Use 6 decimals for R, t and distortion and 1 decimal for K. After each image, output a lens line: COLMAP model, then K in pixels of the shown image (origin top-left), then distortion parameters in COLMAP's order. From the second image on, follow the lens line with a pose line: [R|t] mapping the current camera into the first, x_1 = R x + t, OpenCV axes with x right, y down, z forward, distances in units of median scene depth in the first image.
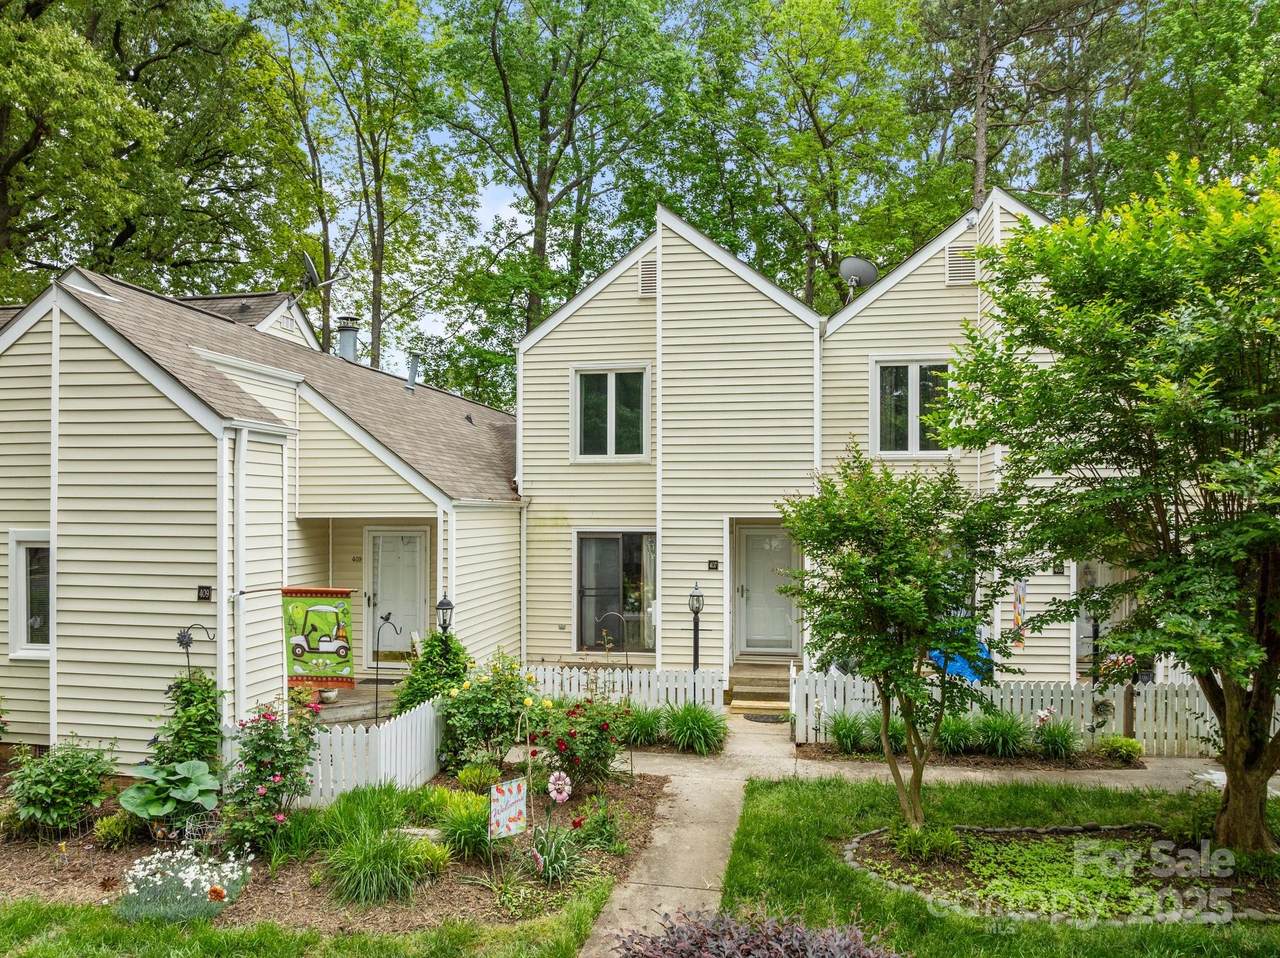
lens RADIAL K [[923.8, 0, 640.0], [0, 923.8, 479.0], [0, 0, 1]] dist [-0.056484, 0.031404]
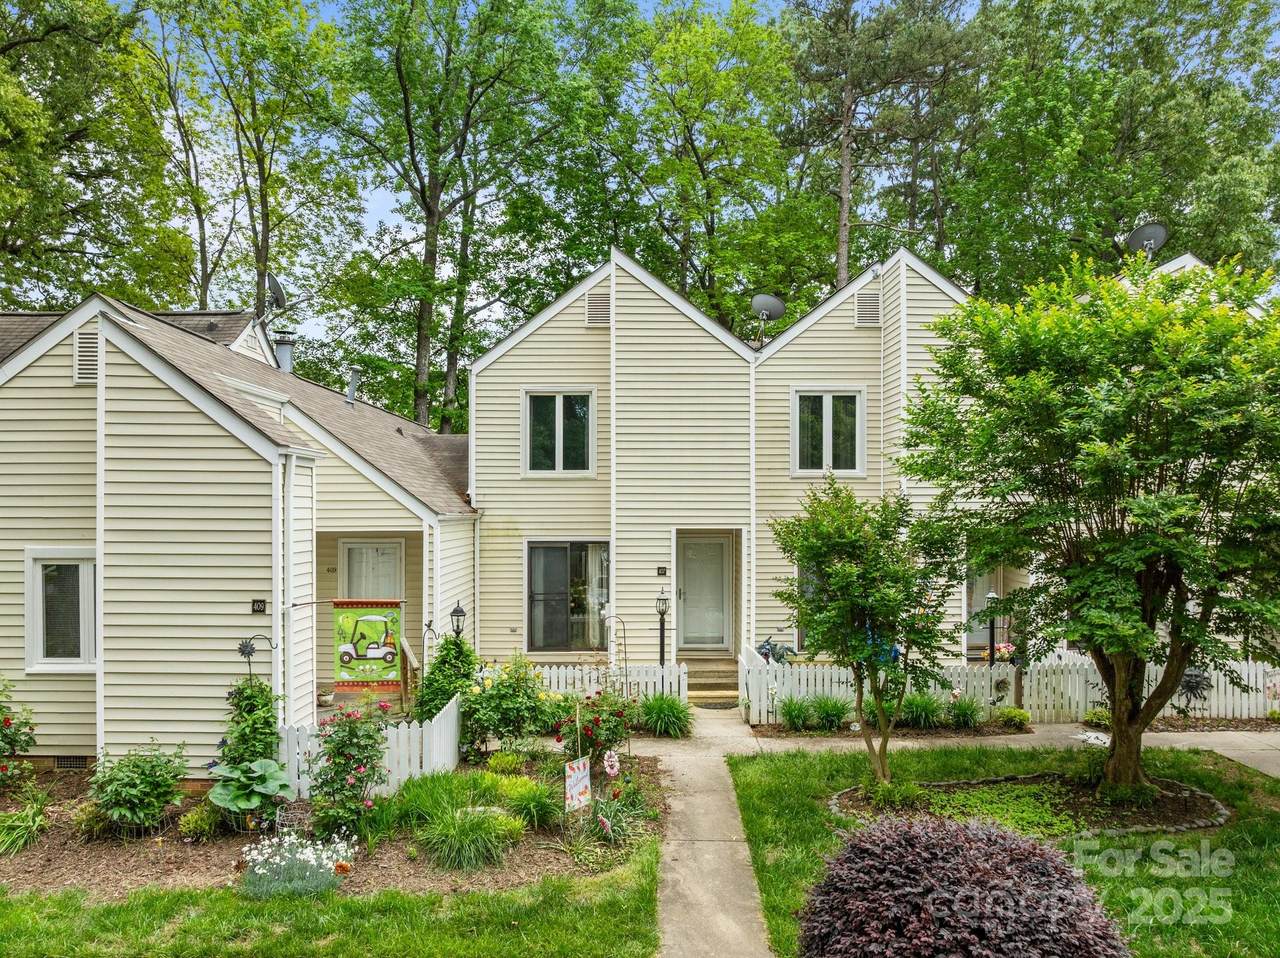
lens RADIAL K [[923.8, 0, 640.0], [0, 923.8, 479.0], [0, 0, 1]] dist [-0.056484, 0.031404]
pose [[0.984122, 0.005424, 0.177411, -0.190939], [-0.005545, 0.999985, 0.000189, -0.024908], [-0.177407, -0.001170, 0.984137, -0.129675]]
